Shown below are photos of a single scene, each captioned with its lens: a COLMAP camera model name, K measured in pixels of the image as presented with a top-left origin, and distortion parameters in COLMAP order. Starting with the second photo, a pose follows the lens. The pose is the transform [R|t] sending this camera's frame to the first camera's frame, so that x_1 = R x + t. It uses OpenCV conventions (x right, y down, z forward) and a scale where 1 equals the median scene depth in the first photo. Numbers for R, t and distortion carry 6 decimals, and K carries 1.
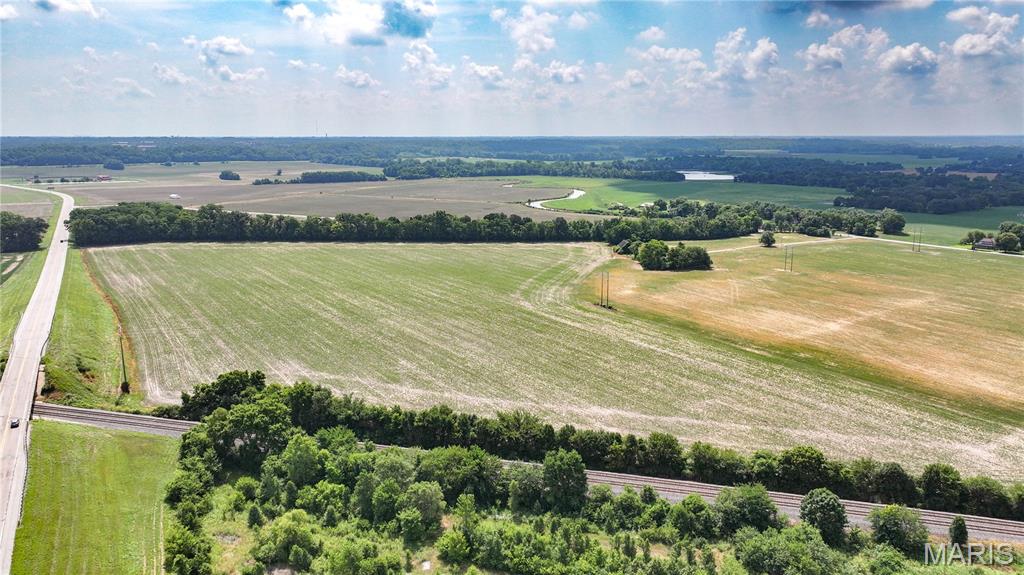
lens RADIAL K [[725.9, 0, 518.6], [0, 725.9, 284.4], [0, 0, 1]] dist [0.006009, 0.007709]
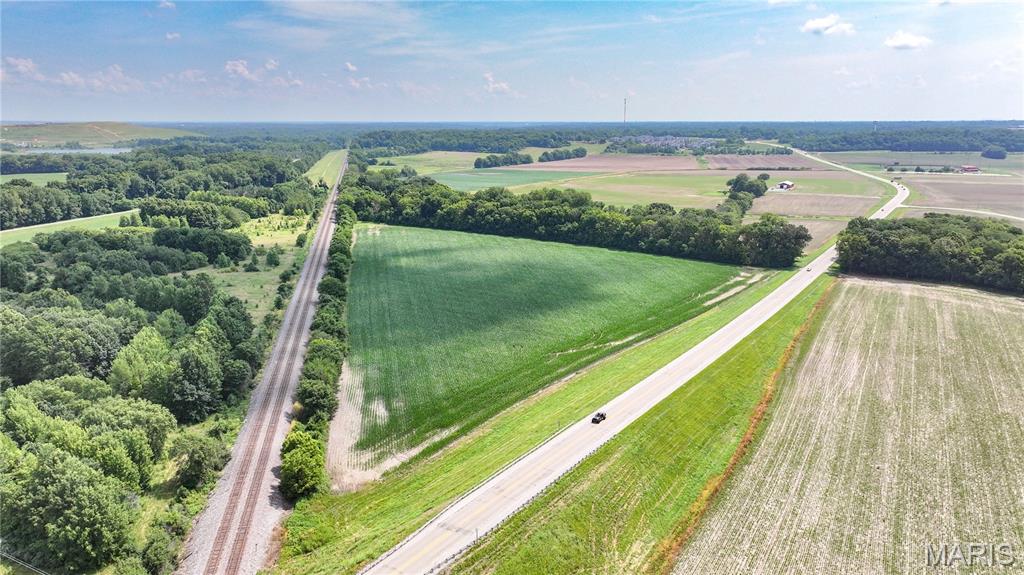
lens RADIAL K [[725.9, 0, 520.1], [0, 725.9, 297.5], [0, 0, 1]] dist [0.006009, 0.007709]
pose [[0.461131, 0.212139, -0.861600, -0.148207], [-0.179914, 0.973185, 0.143323, -0.078988], [0.868901, 0.088923, 0.486933, 0.424730]]
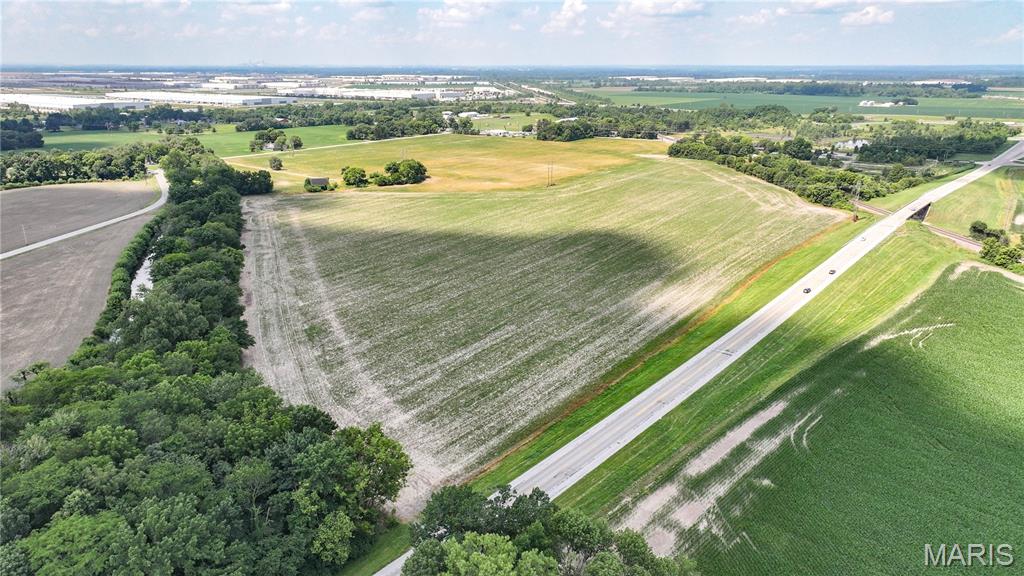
lens RADIAL K [[725.9, 0, 517.0], [0, 725.9, 292.7], [0, 0, 1]] dist [0.006009, 0.007709]
pose [[-0.353756, -0.280390, 0.892322, -0.895666], [0.186710, 0.913641, 0.361109, -0.230250], [-0.916513, 0.294350, -0.270854, 1.090723]]
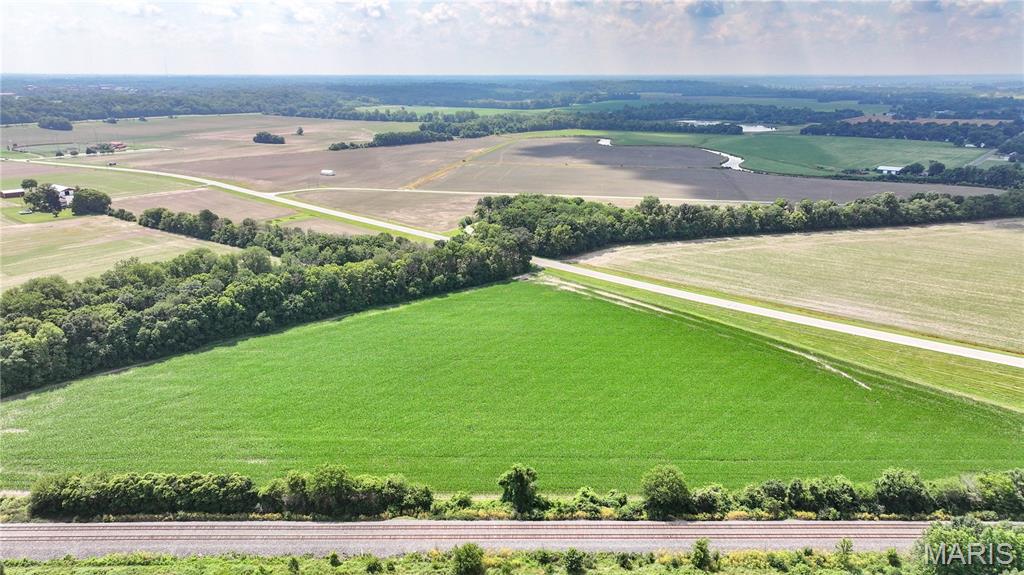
lens RADIAL K [[725.9, 0, 517.3], [0, 725.9, 279.1], [0, 0, 1]] dist [0.006009, 0.007709]
pose [[0.963745, -0.071651, 0.257025, -0.931374], [0.052305, 0.995313, 0.081338, -0.105997], [-0.261648, -0.064945, 0.962976, 0.252617]]
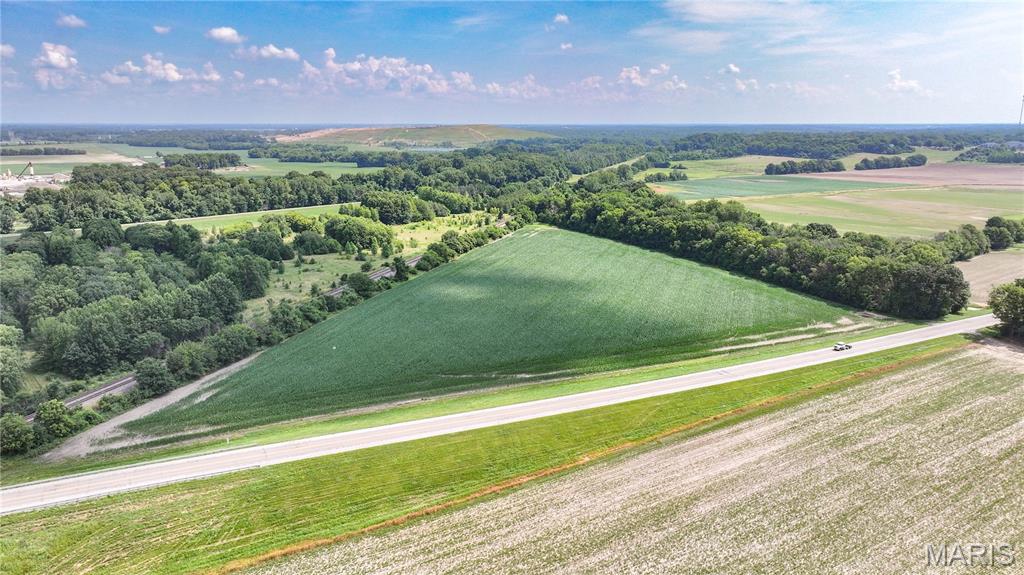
lens RADIAL K [[725.9, 0, 516.7], [0, 725.9, 288.8], [0, 0, 1]] dist [0.006009, 0.007709]
pose [[-0.030868, 0.224838, -0.973907, -0.123071], [-0.201452, 0.952976, 0.226391, -0.140811], [0.979012, 0.203184, 0.015878, 0.720726]]
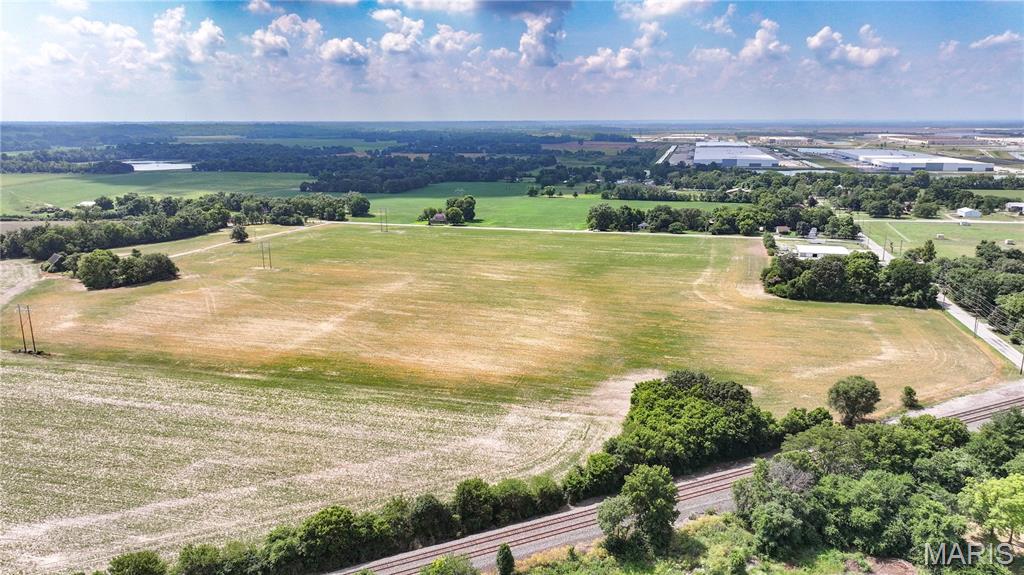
lens RADIAL K [[725.9, 0, 517.0], [0, 725.9, 267.7], [0, 0, 1]] dist [0.006009, 0.007709]
pose [[0.763462, -0.129710, 0.632694, 0.027440], [0.131433, 0.990329, 0.044431, -0.016187], [-0.632338, 0.049235, 0.773126, 0.081459]]
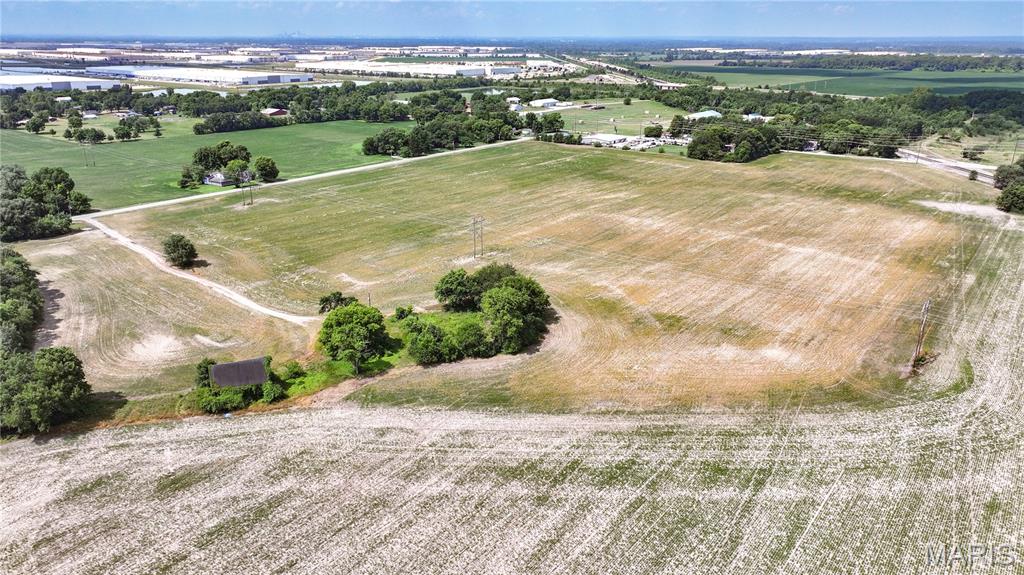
lens RADIAL K [[725.9, 0, 512.5], [0, 725.9, 285.5], [0, 0, 1]] dist [0.006009, 0.007709]
pose [[-0.303817, -0.309607, 0.901021, -0.174030], [0.189214, 0.907279, 0.375558, -0.192390], [-0.933752, 0.284586, -0.217065, 0.969251]]
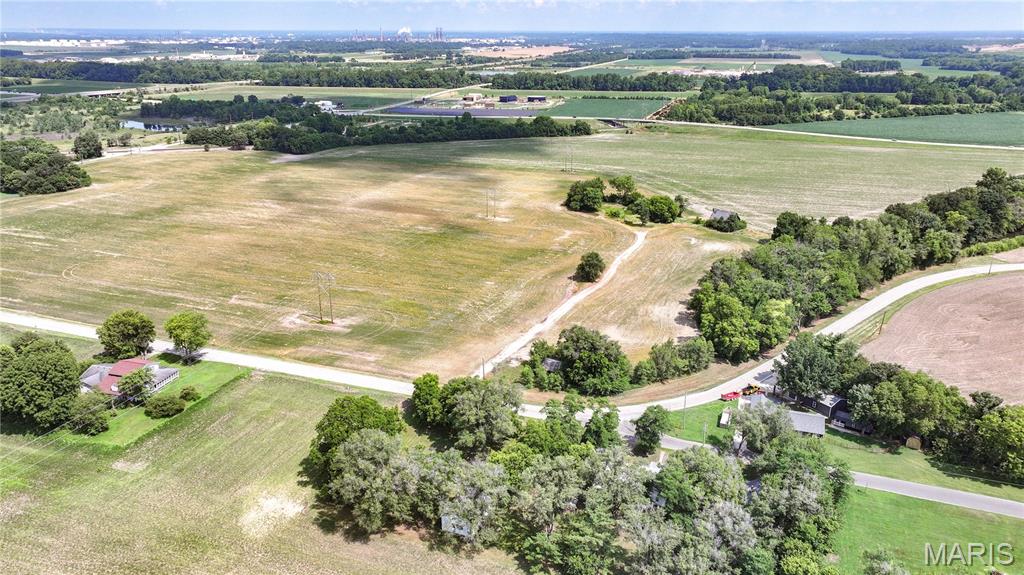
lens RADIAL K [[725.9, 0, 515.2], [0, 725.9, 251.2], [0, 0, 1]] dist [0.006009, 0.007709]
pose [[-0.815223, 0.170177, -0.553580, 0.716480], [-0.116355, 0.888238, 0.444403, -0.319054], [0.567339, 0.426700, -0.704311, 1.423573]]
